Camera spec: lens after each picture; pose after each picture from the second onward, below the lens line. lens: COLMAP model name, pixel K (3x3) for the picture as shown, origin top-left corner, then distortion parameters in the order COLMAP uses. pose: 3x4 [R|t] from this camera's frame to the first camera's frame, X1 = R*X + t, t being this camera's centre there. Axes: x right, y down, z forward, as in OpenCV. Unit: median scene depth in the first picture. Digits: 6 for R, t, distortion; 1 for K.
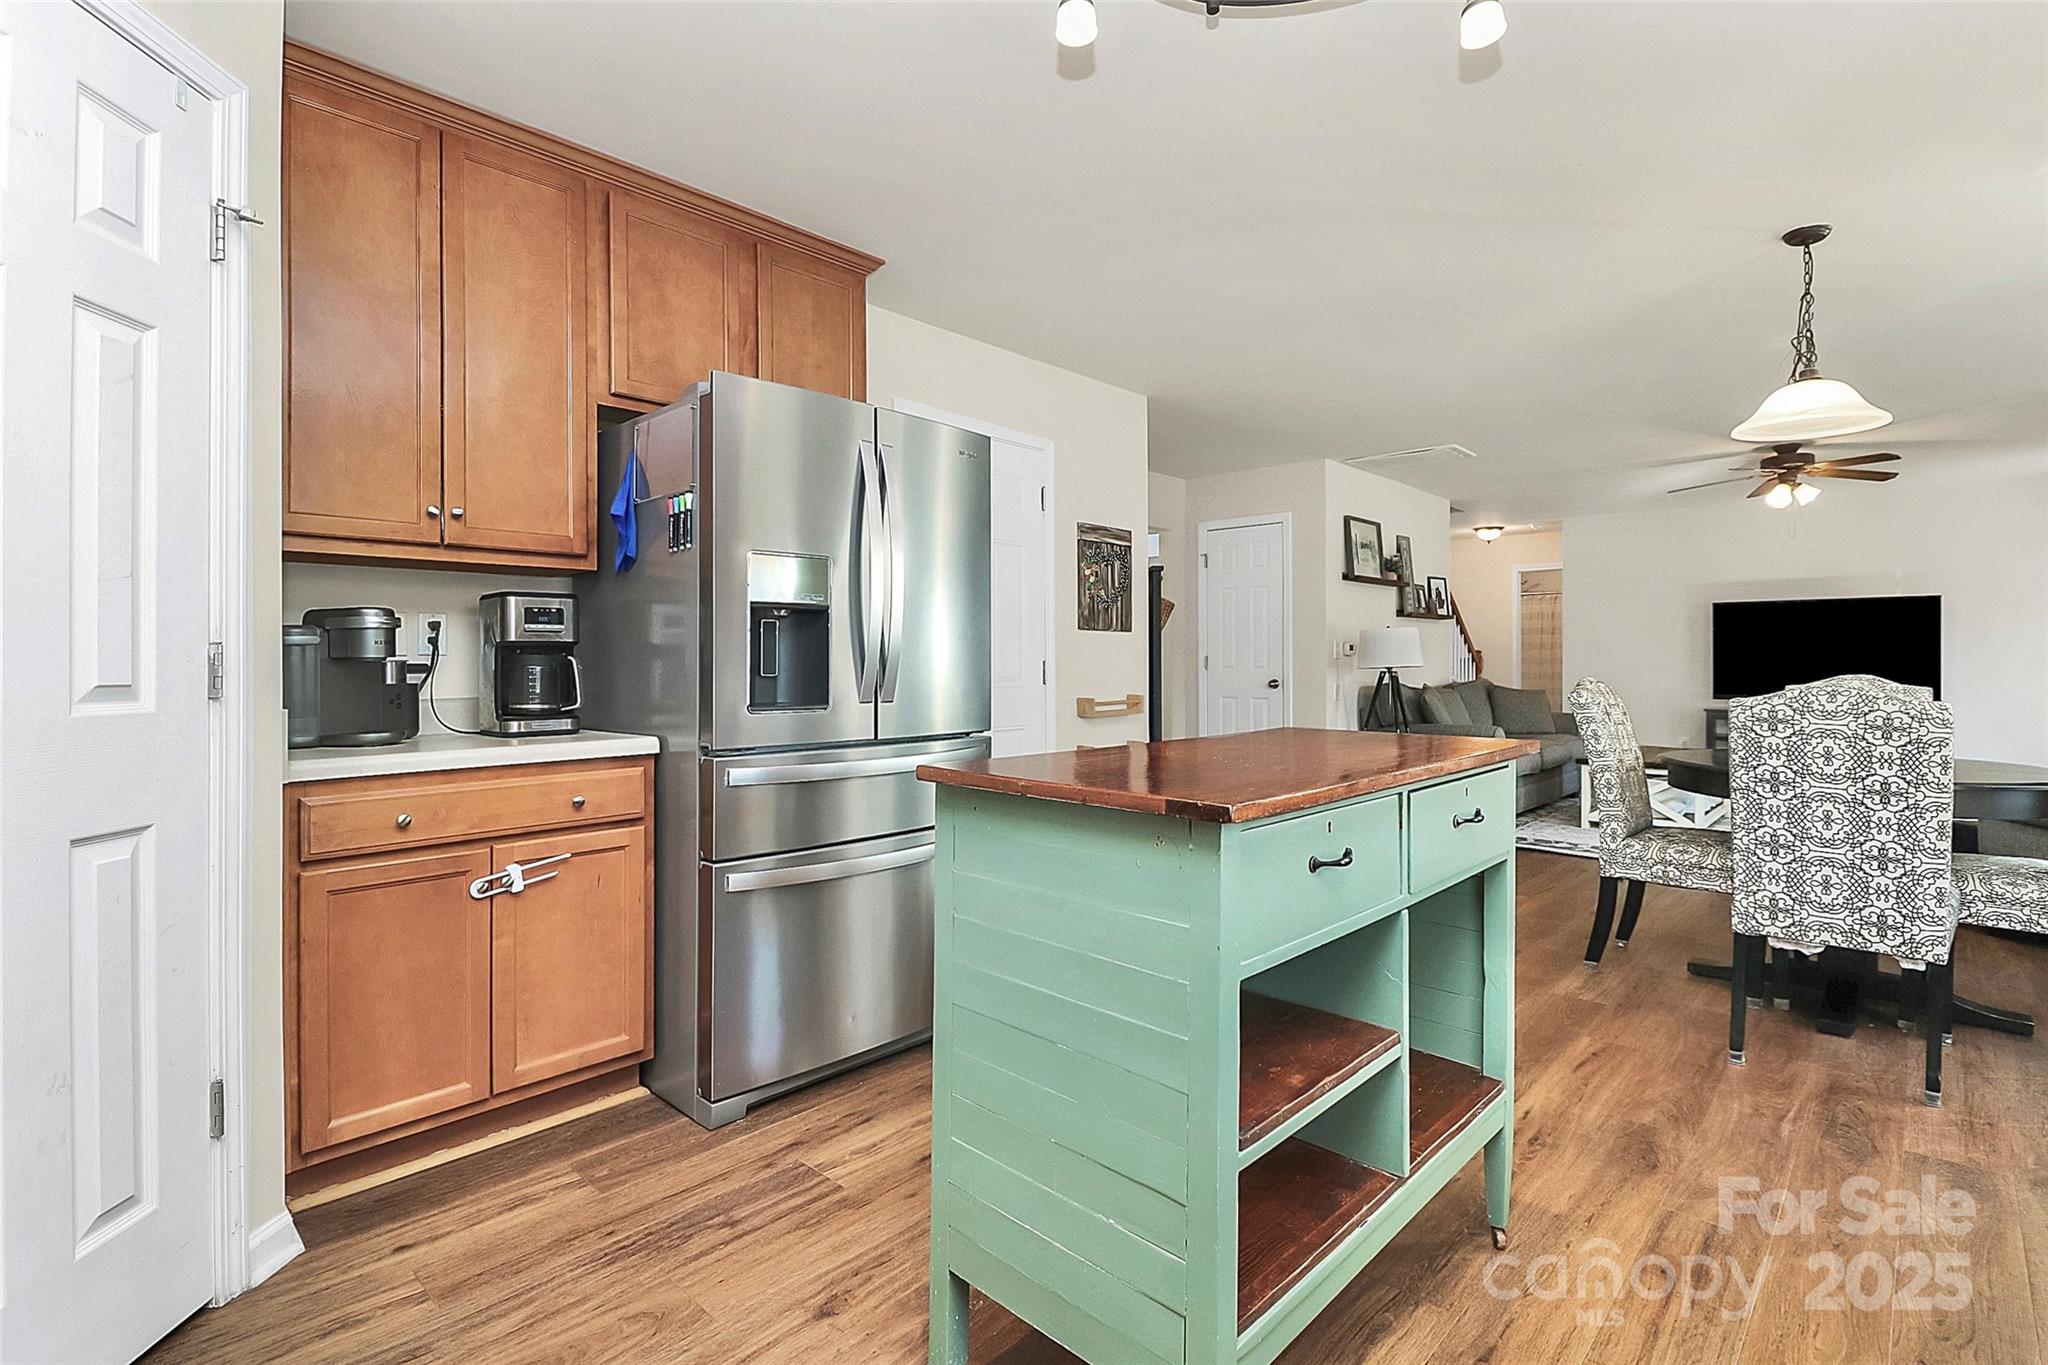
lens RADIAL K [[936.3, 0, 1021.5], [0, 936.3, 661.8], [0, 0, 1]] dist [-0.000237, -0.014673]
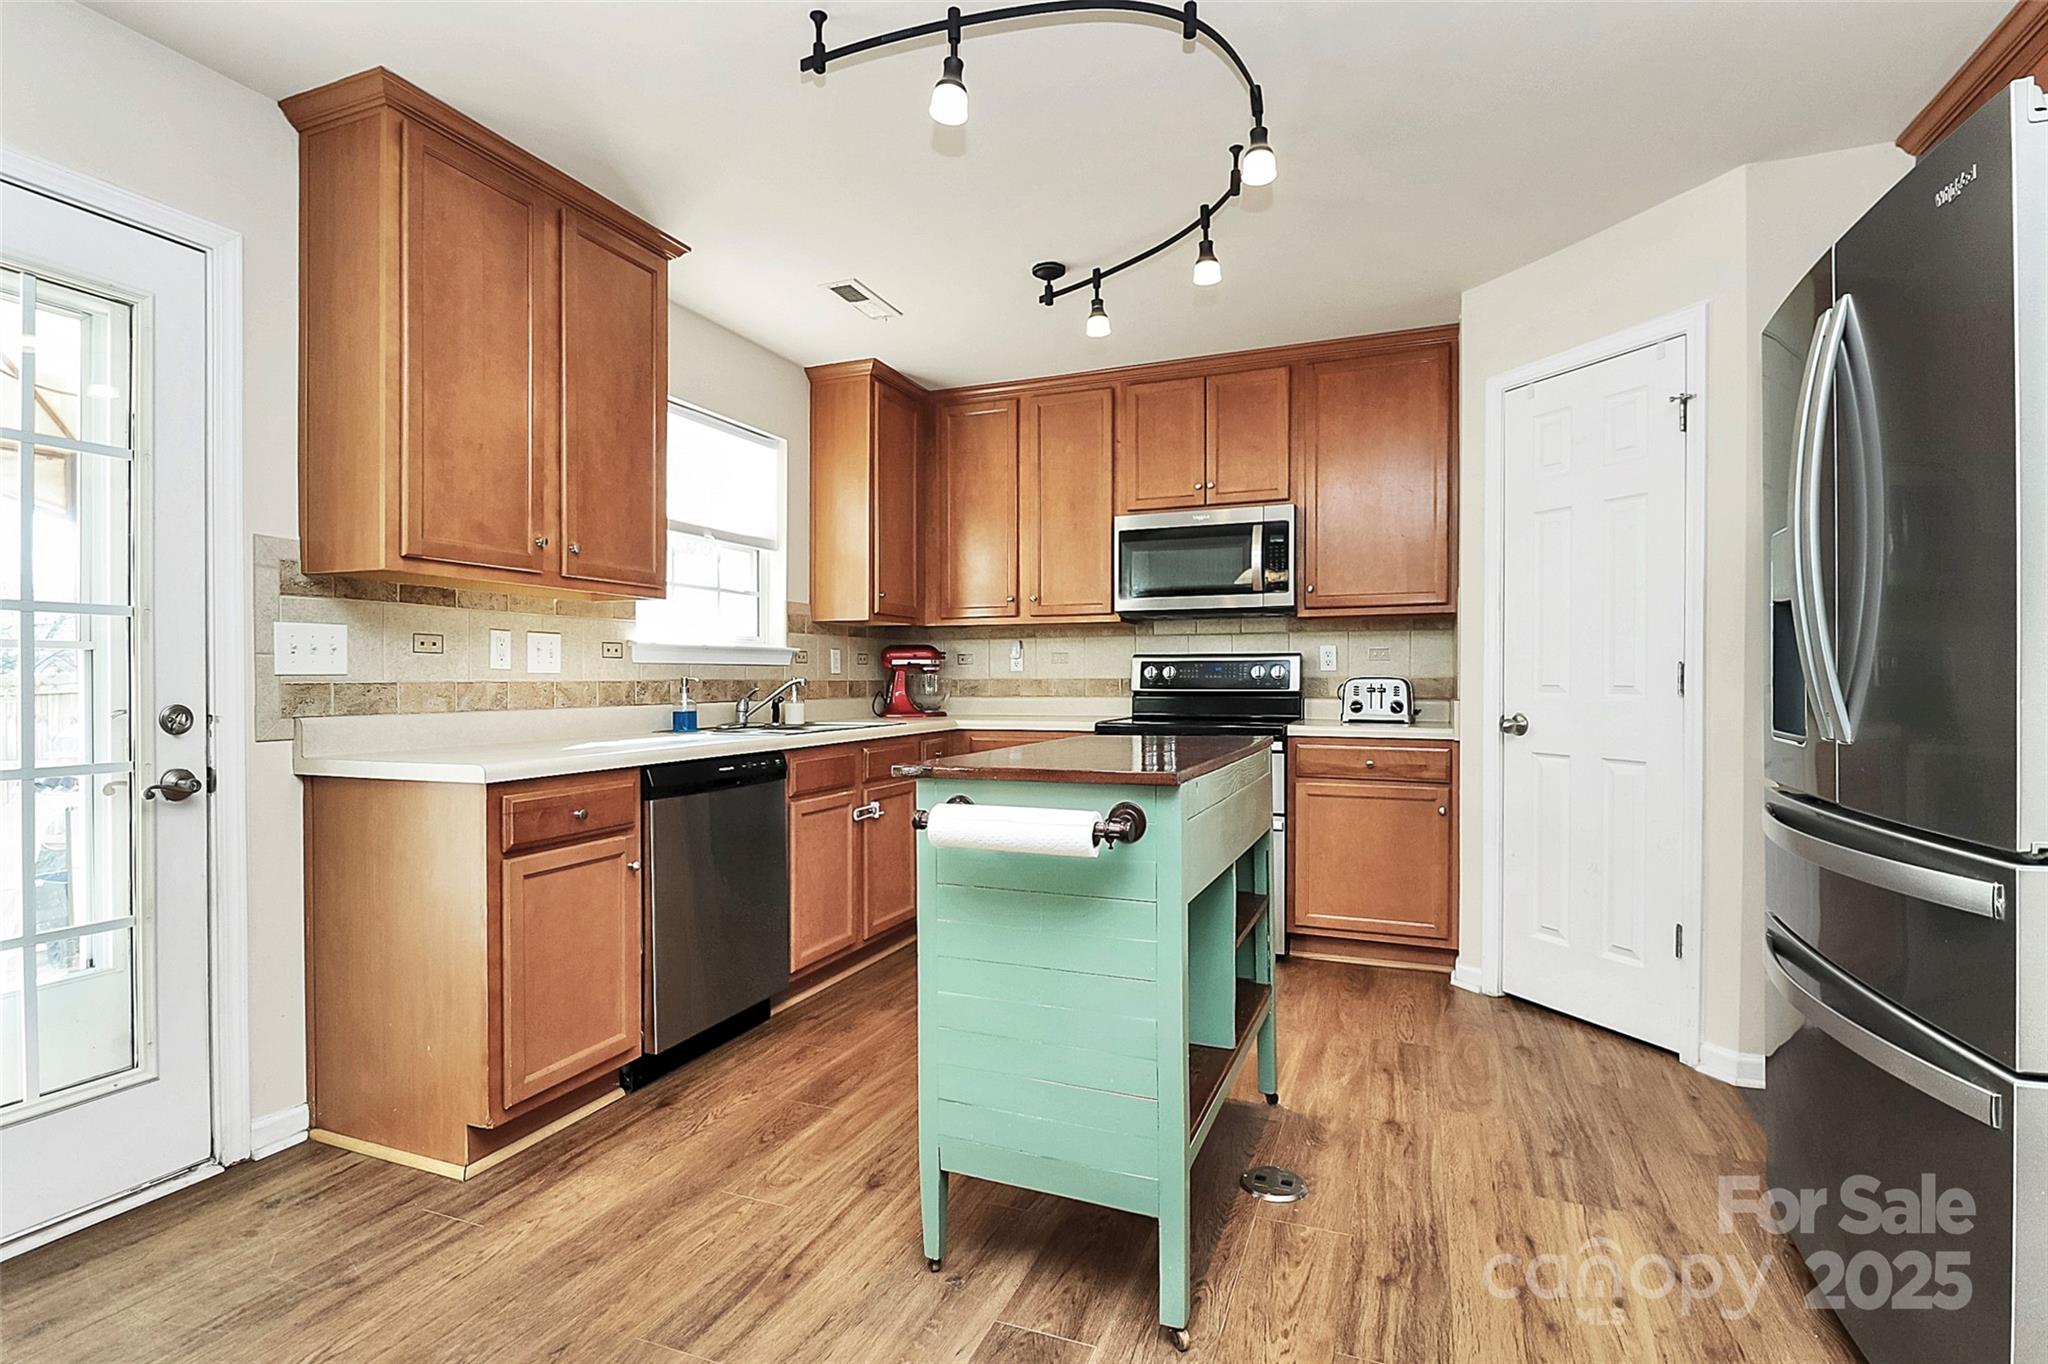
lens RADIAL K [[974.5, 0, 1024.4], [0, 974.5, 686.2], [0, 0, 1]] dist [0.000551, -0.012779]
pose [[-0.924267, 0.011255, -0.381580, 0.203676], [0.009055, 0.999930, 0.007560, -0.000083], [0.381639, 0.003532, -0.924305, 0.499497]]
